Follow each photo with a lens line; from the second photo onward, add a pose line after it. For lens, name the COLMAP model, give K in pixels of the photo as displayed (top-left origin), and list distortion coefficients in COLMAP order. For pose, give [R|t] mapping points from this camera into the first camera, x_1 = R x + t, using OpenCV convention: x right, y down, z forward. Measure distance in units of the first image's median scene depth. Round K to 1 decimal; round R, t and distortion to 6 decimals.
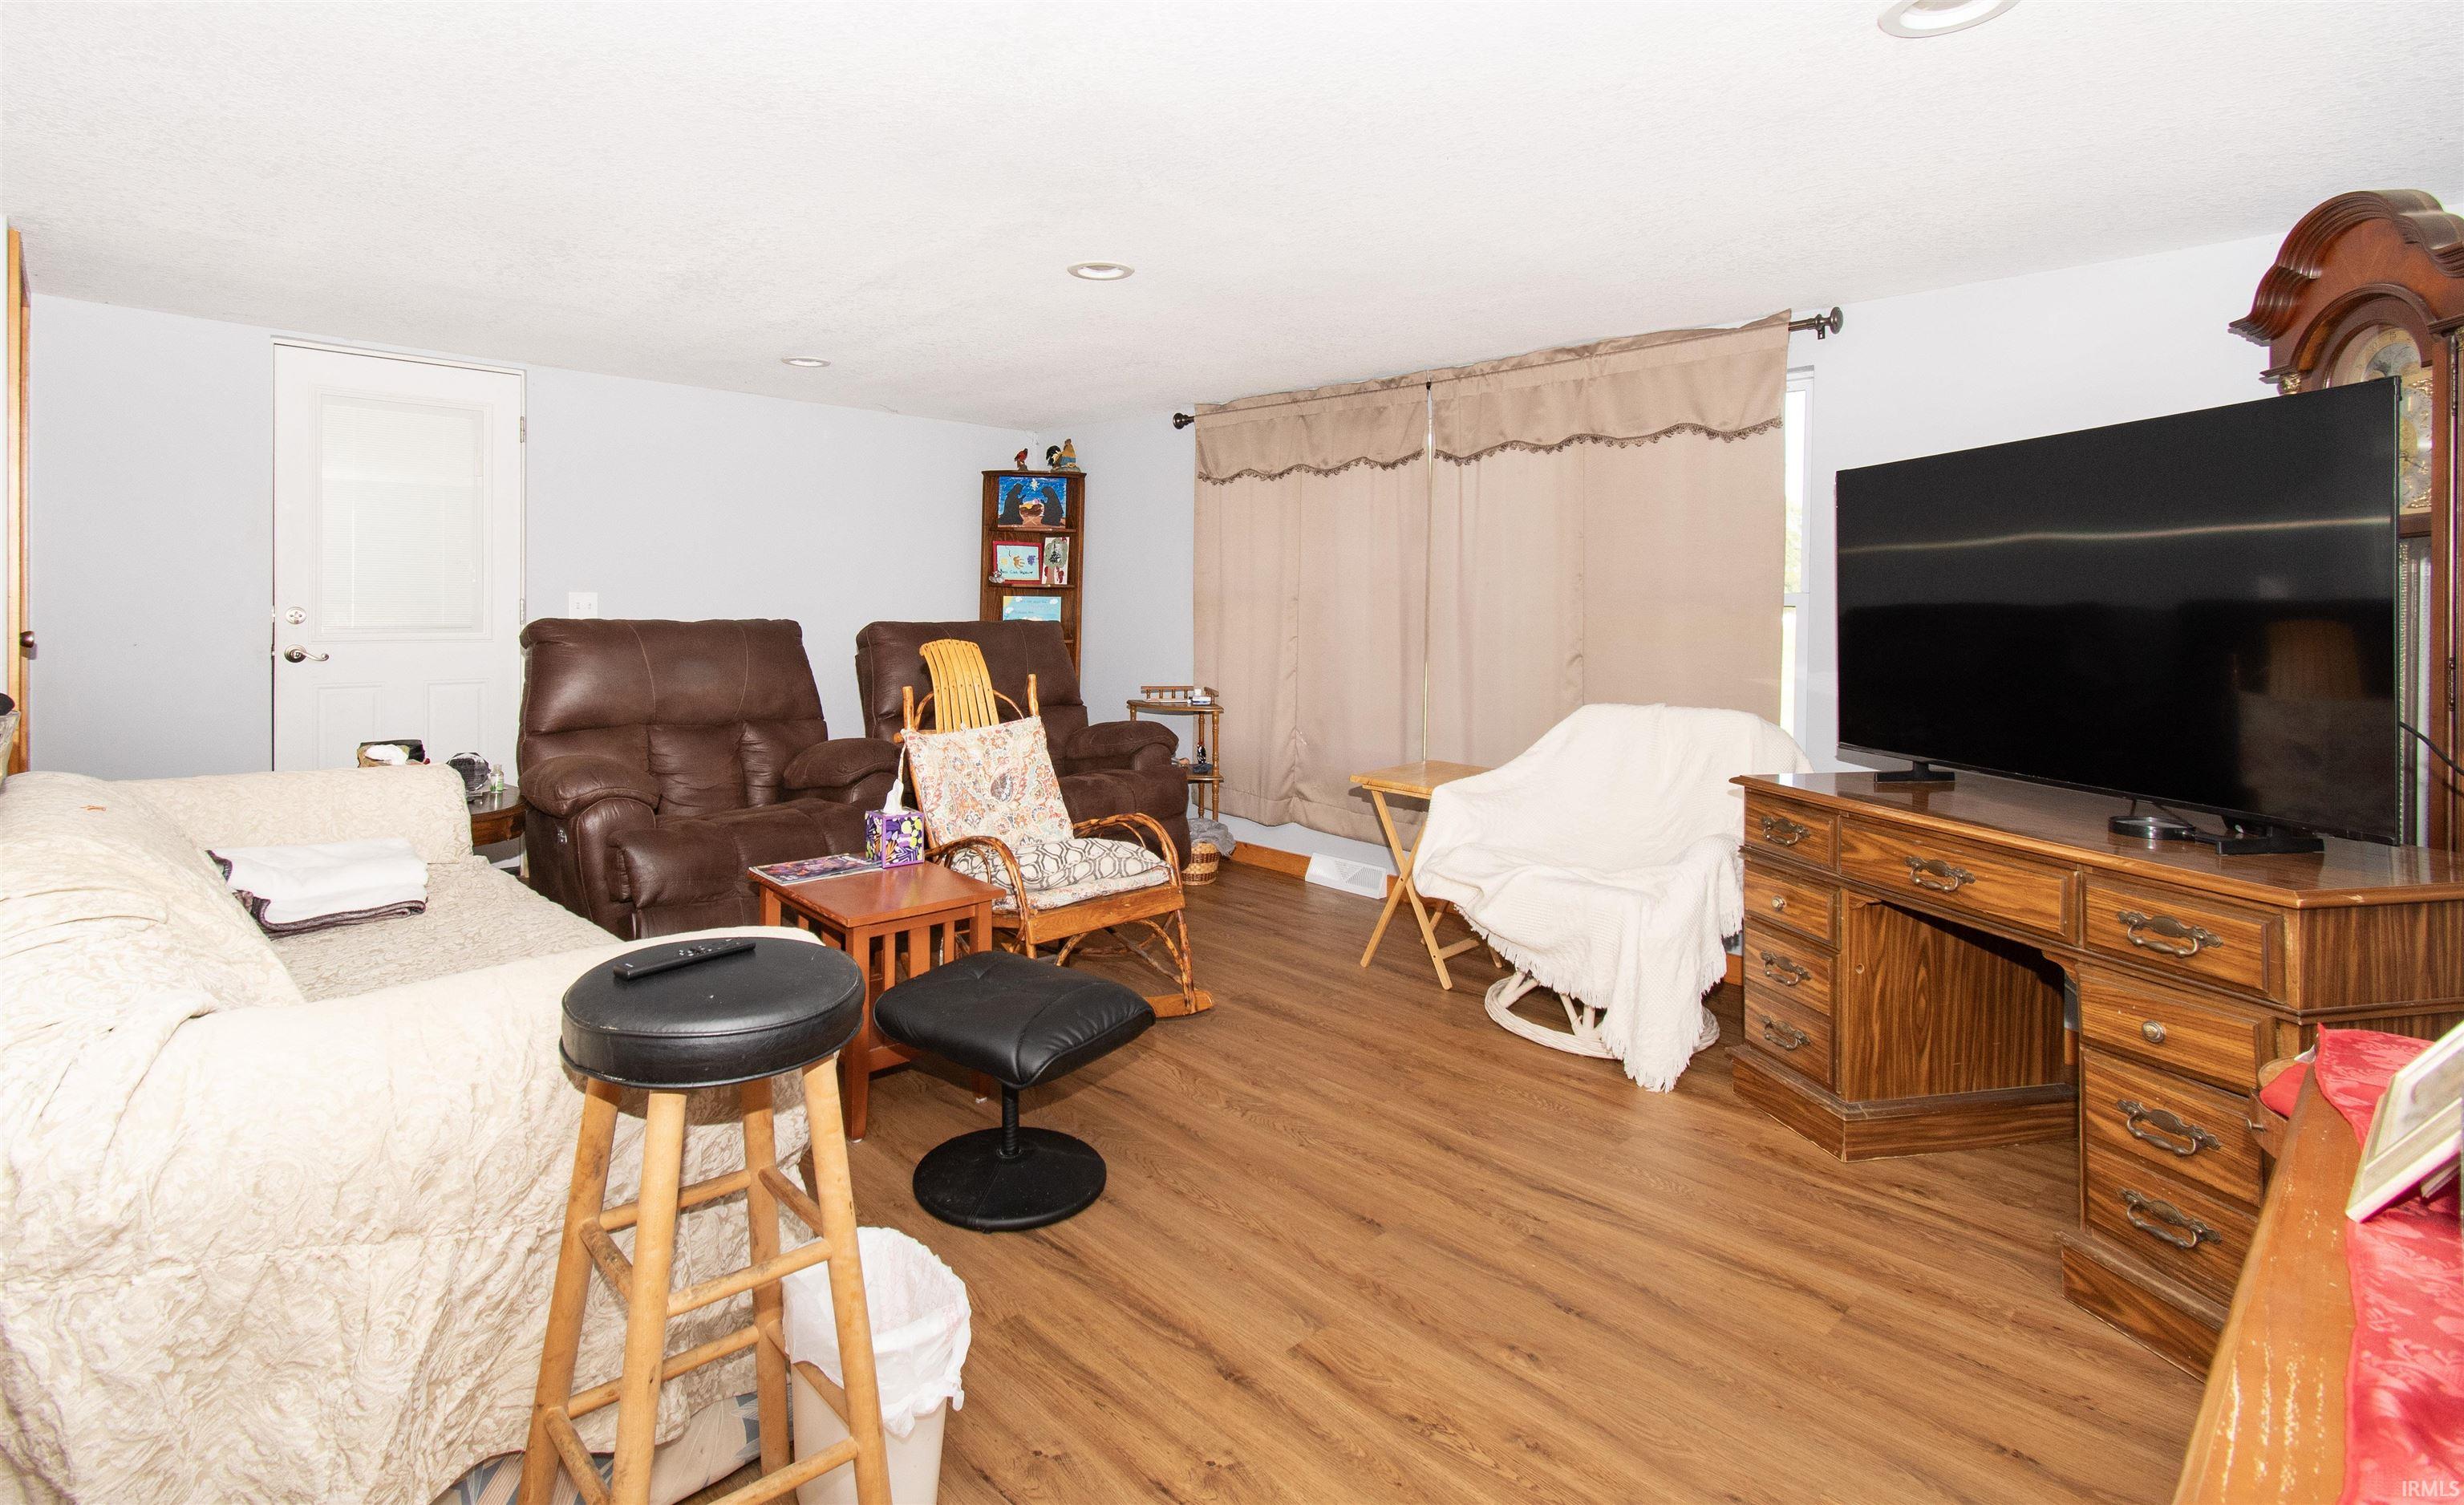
lens RADIAL K [[1162.7, 0, 1143.8], [0, 1162.7, 618.3], [0, 0, 1]] dist [0.002335, 0.000732]
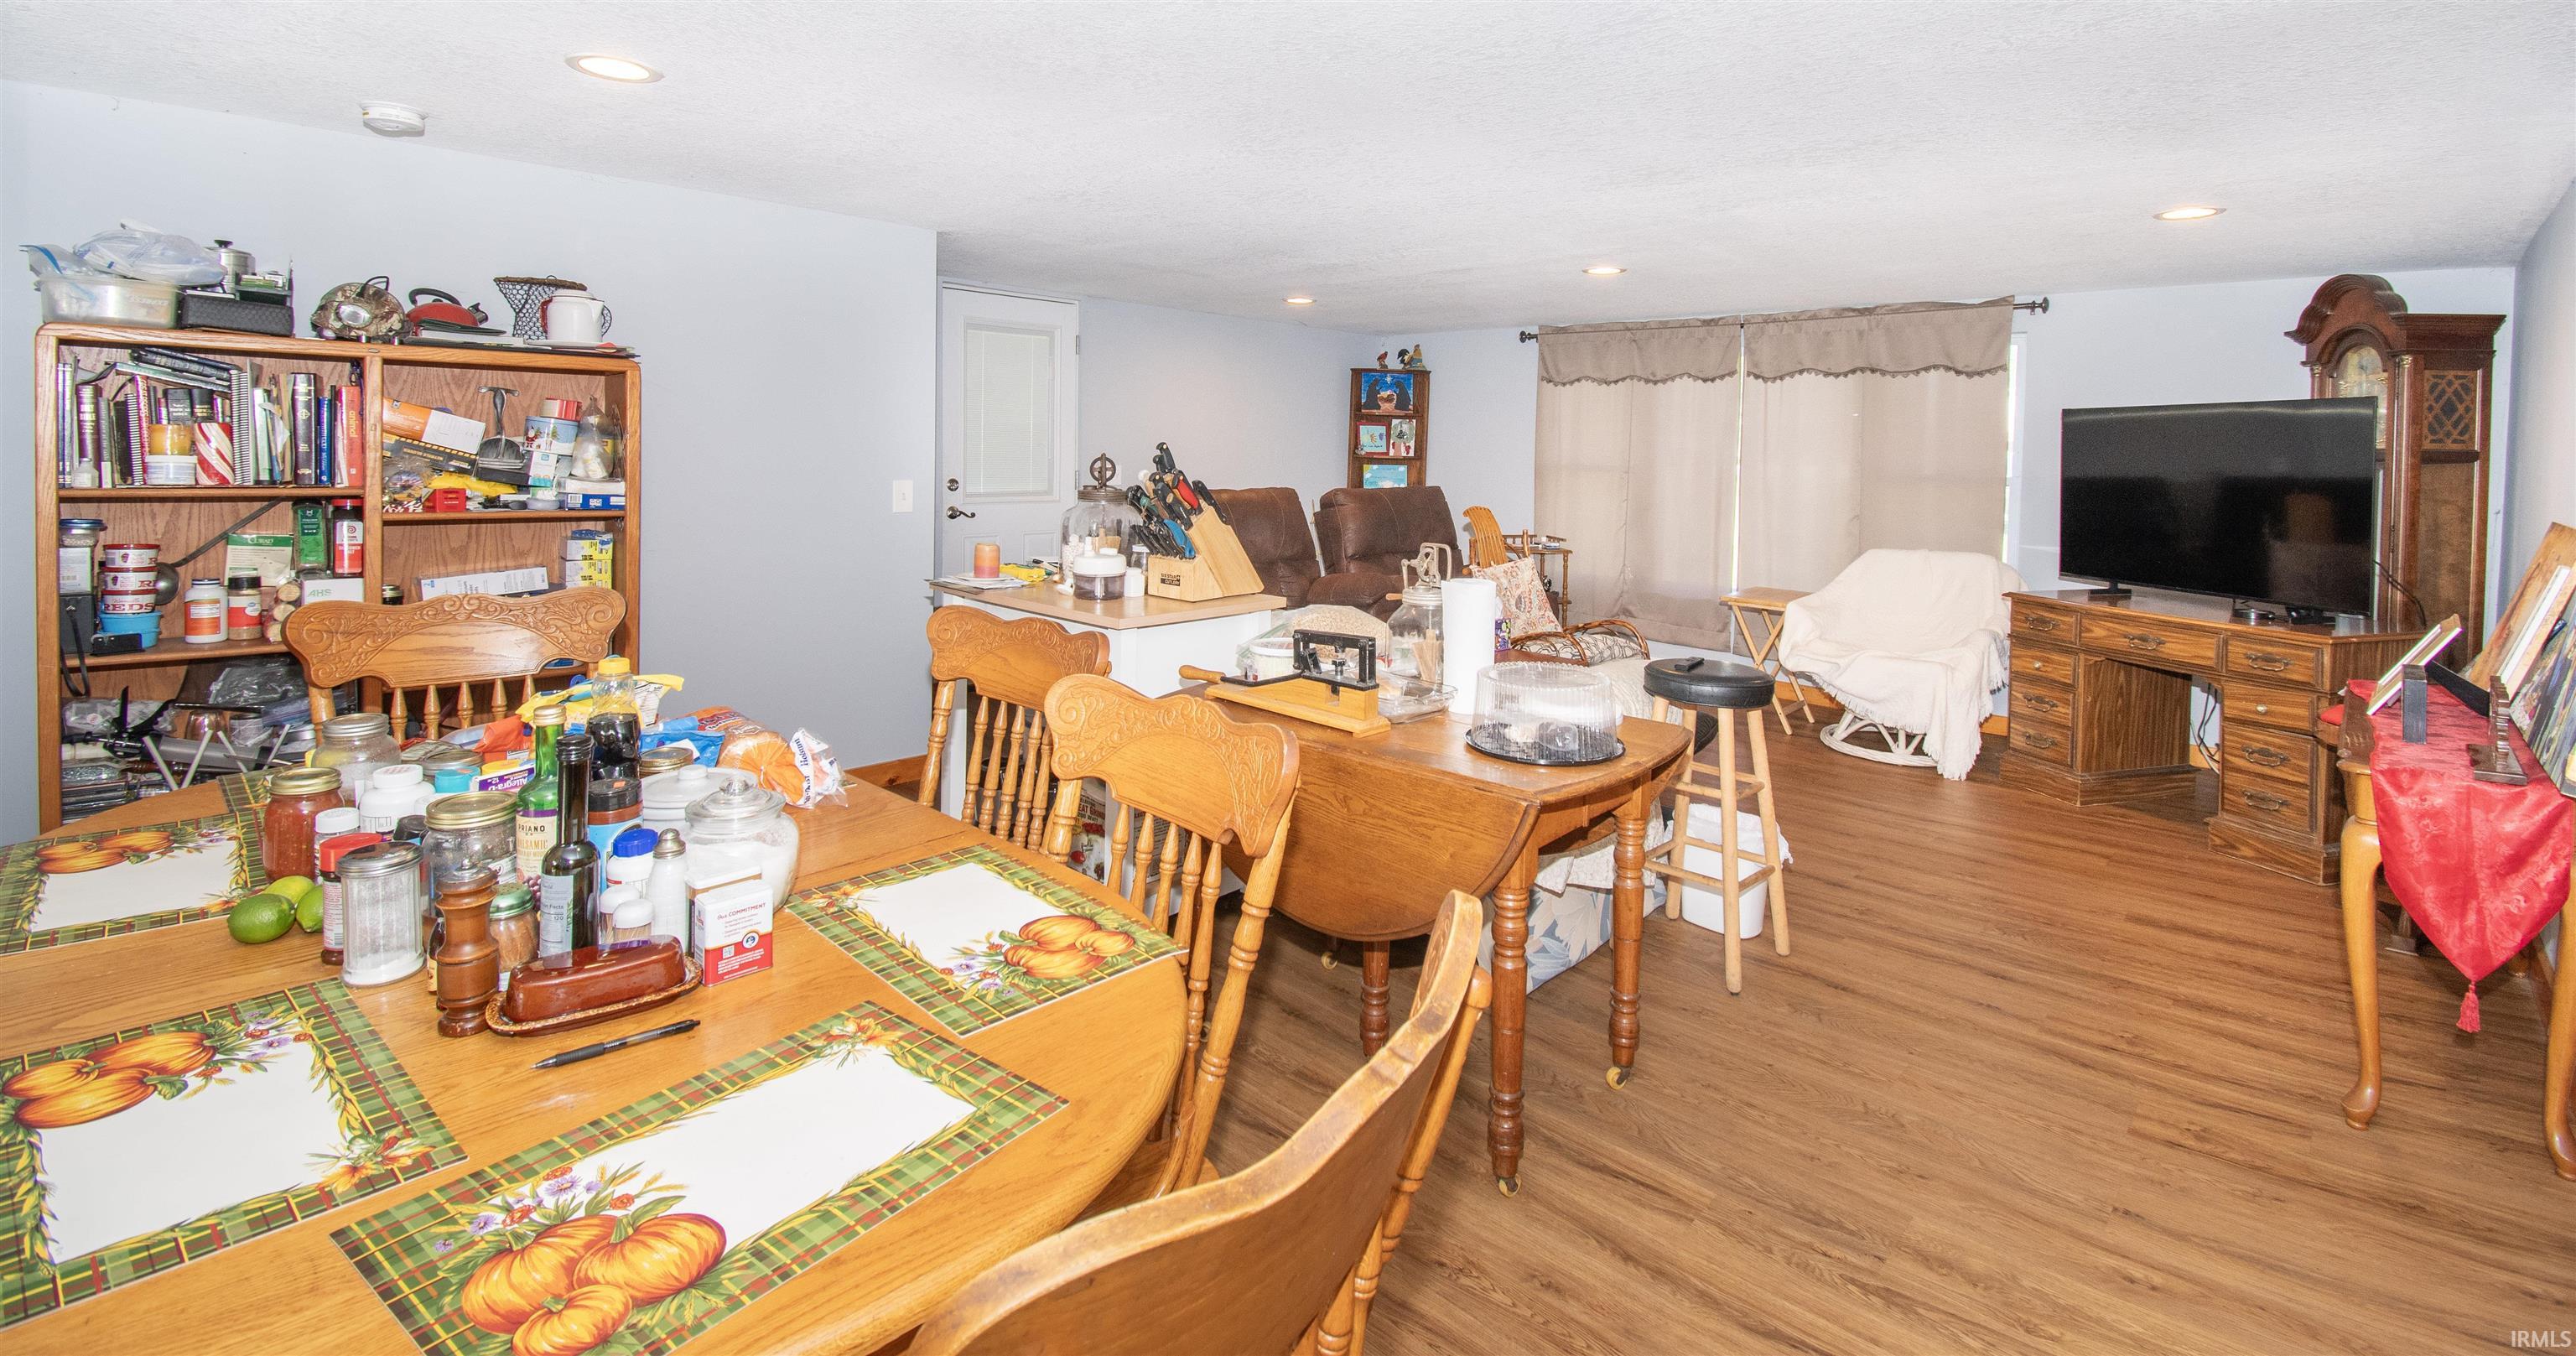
lens RADIAL K [[1125.8, 0, 1300.2], [0, 1125.8, 491.7], [0, 0, 1]] dist [0.023797, -0.030212]
pose [[0.996867, 0.002473, 0.079058, -0.510350], [-0.004523, 0.999658, 0.025766, -0.037045], [-0.078968, -0.026043, 0.996537, -0.433886]]
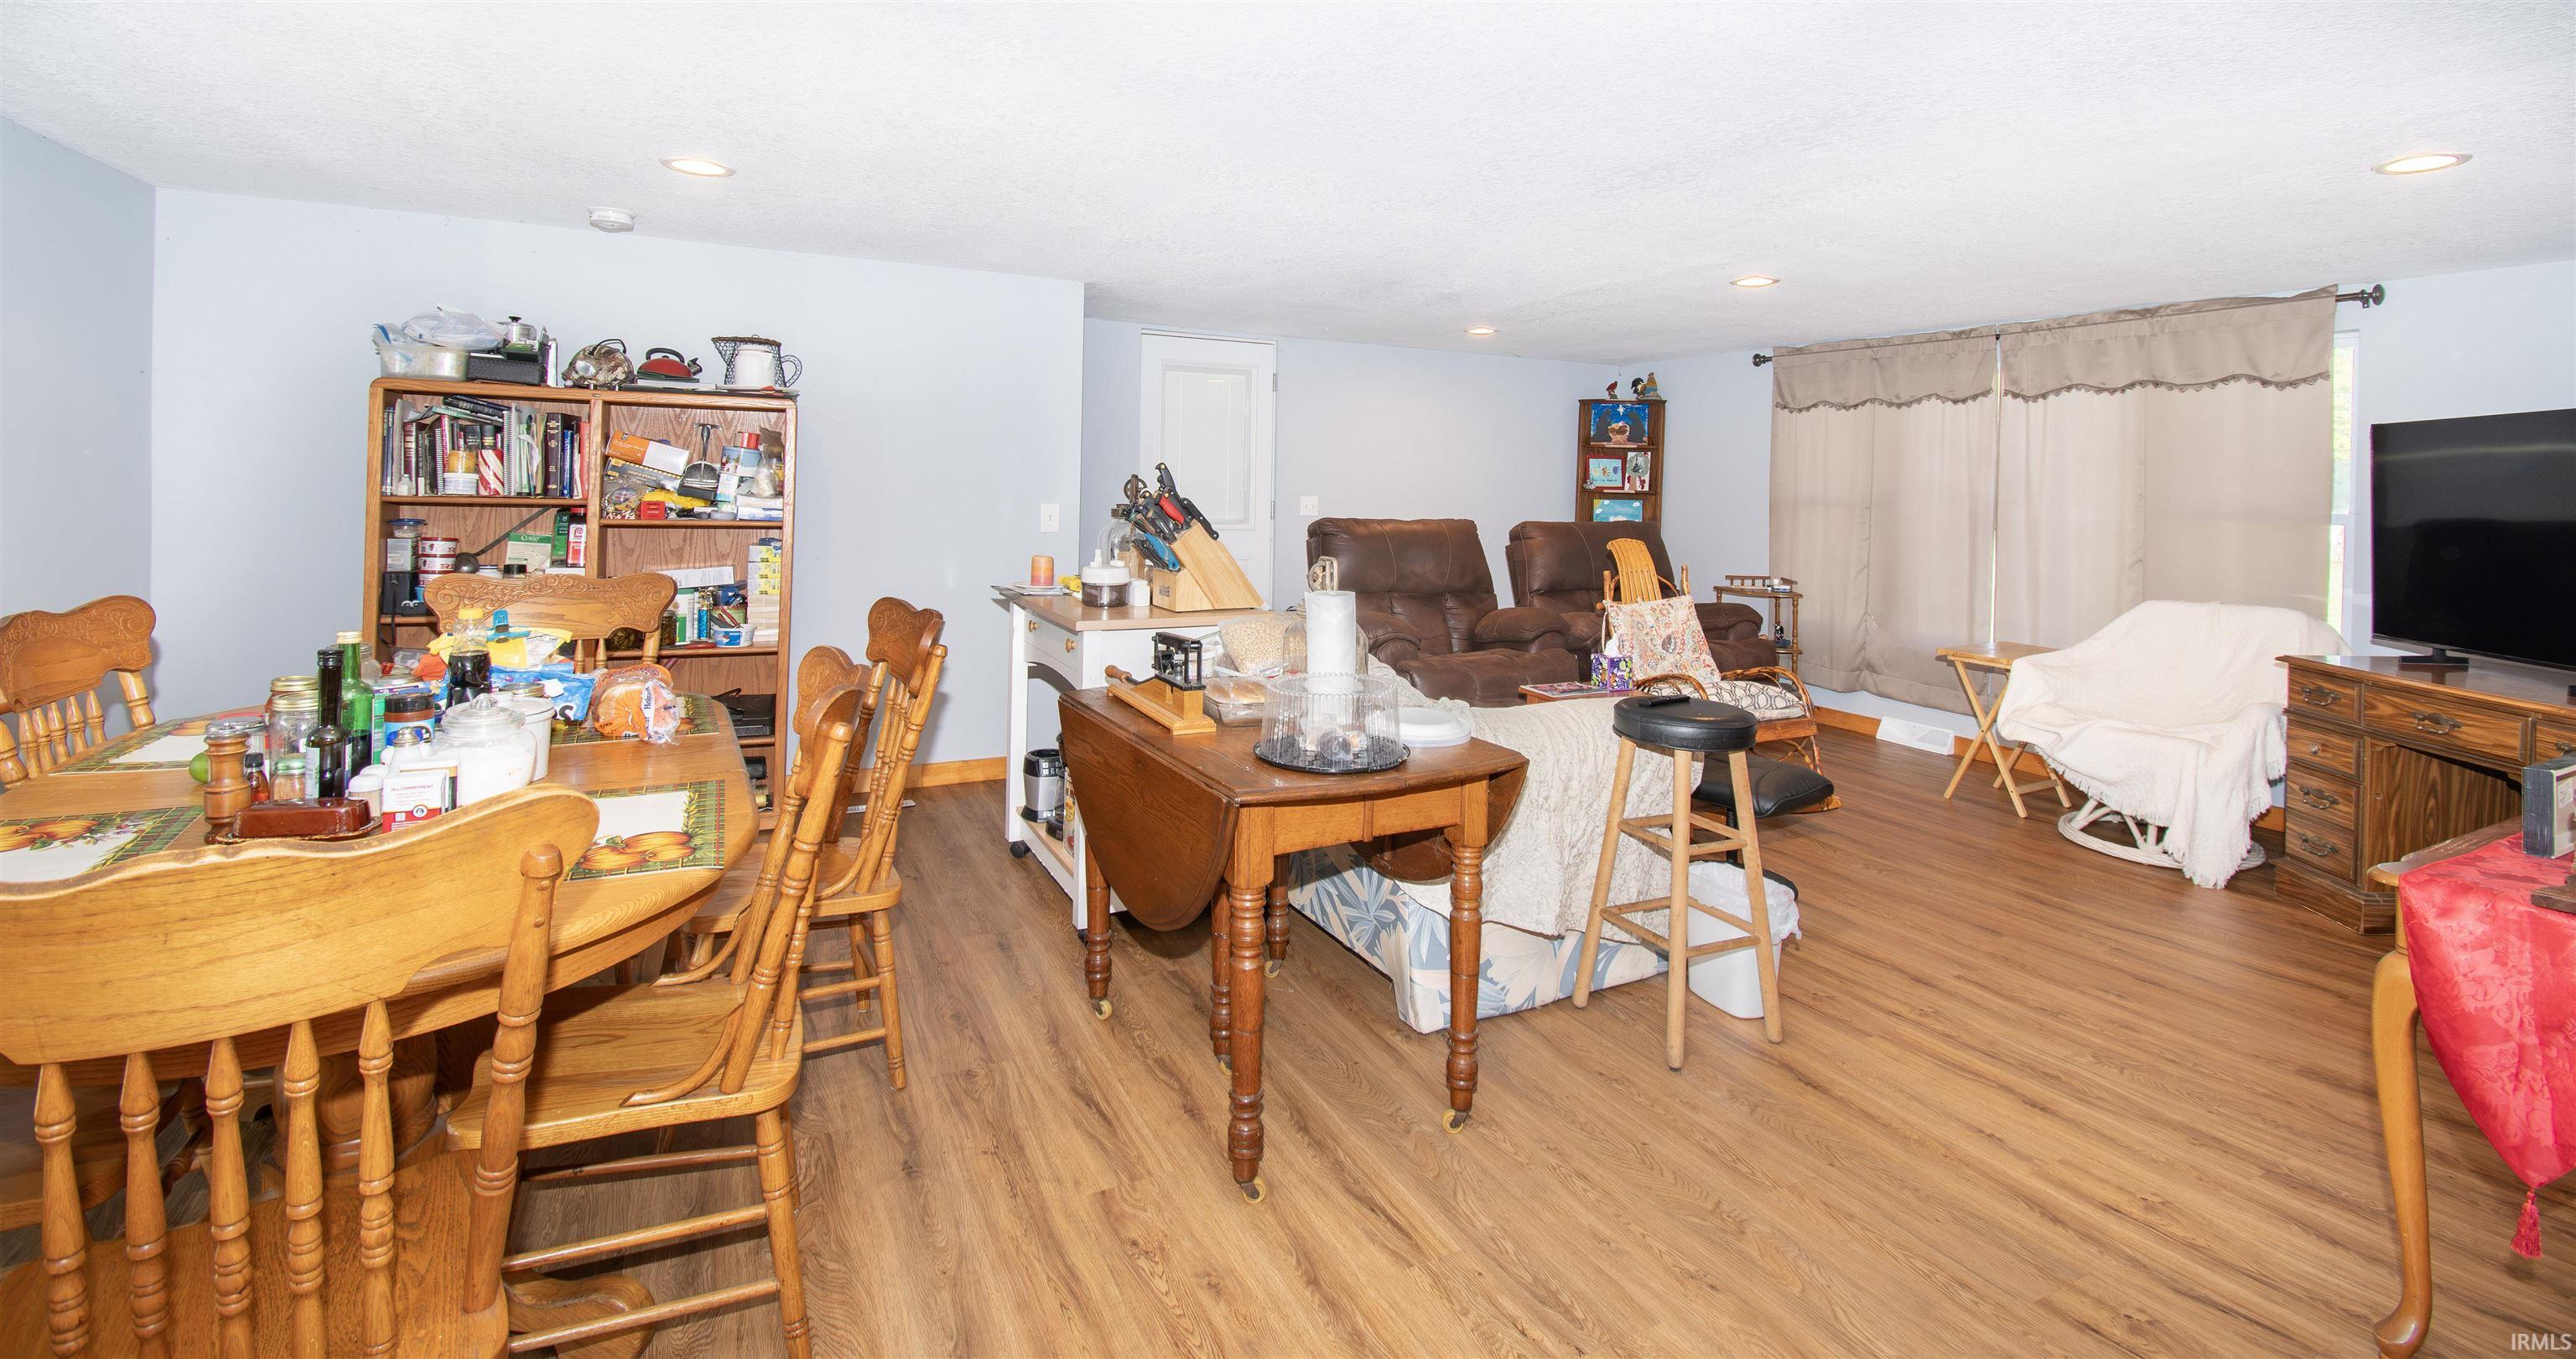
lens RADIAL K [[1125.7, 0, 1300.2], [0, 1125.7, 493.3], [0, 0, 1]] dist [0.023797, -0.030212]
pose [[0.965153, 0.008850, -0.261538, -0.190839], [-0.011593, 0.999893, -0.008948, -0.019995], [0.261430, 0.011668, 0.965152, -0.430304]]
